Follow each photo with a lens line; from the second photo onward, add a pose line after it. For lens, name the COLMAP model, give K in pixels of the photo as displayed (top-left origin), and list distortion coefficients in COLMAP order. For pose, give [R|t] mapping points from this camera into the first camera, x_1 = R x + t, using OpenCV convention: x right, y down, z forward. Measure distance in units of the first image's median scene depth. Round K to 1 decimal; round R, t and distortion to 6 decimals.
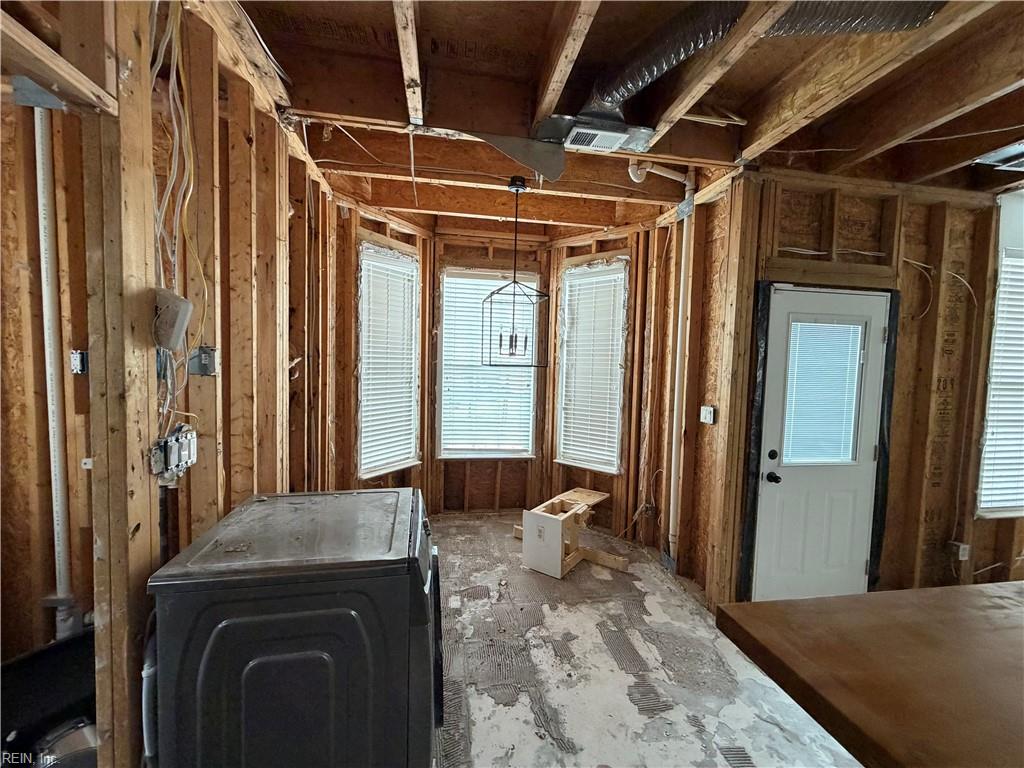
lens RADIAL K [[409.8, 0, 511.0], [0, 409.8, 384.2], [0, 0, 1]] dist [-0.001644, 0.000382]
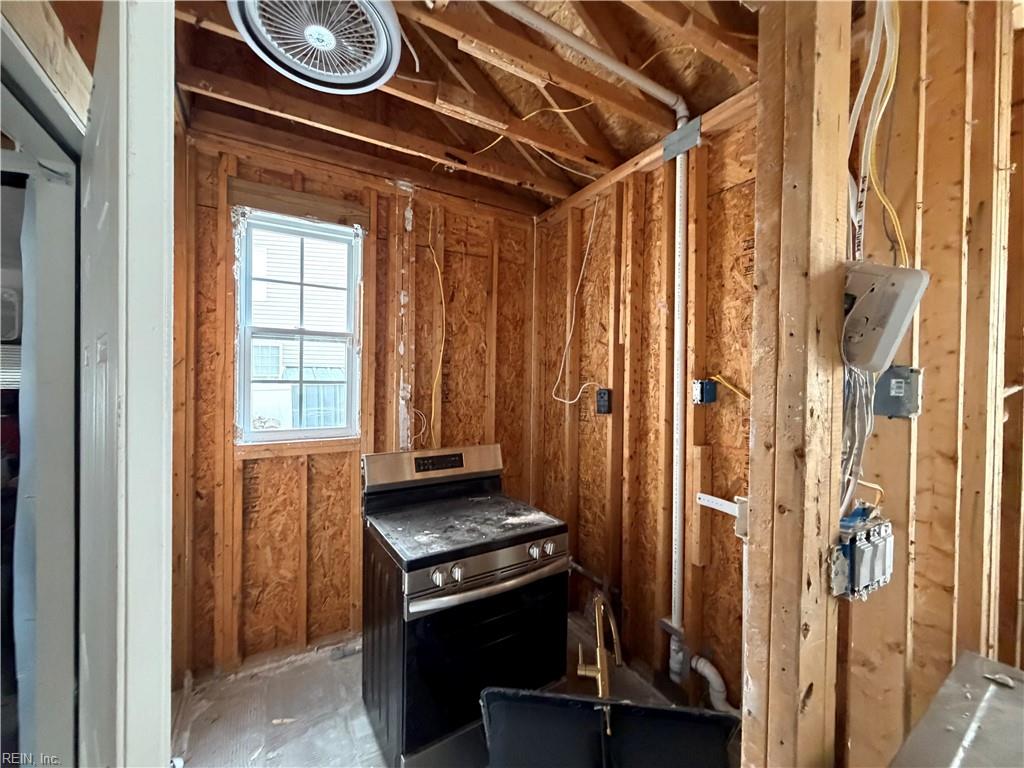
lens RADIAL K [[409.8, 0, 512.3], [0, 409.8, 384.1], [0, 0, 1]] dist [-0.001644, 0.000382]
pose [[0.368107, -0.013582, -0.929684, -0.343364], [-0.056520, 0.997717, -0.036955, -0.013112], [0.928064, 0.066149, 0.366499, 0.251925]]
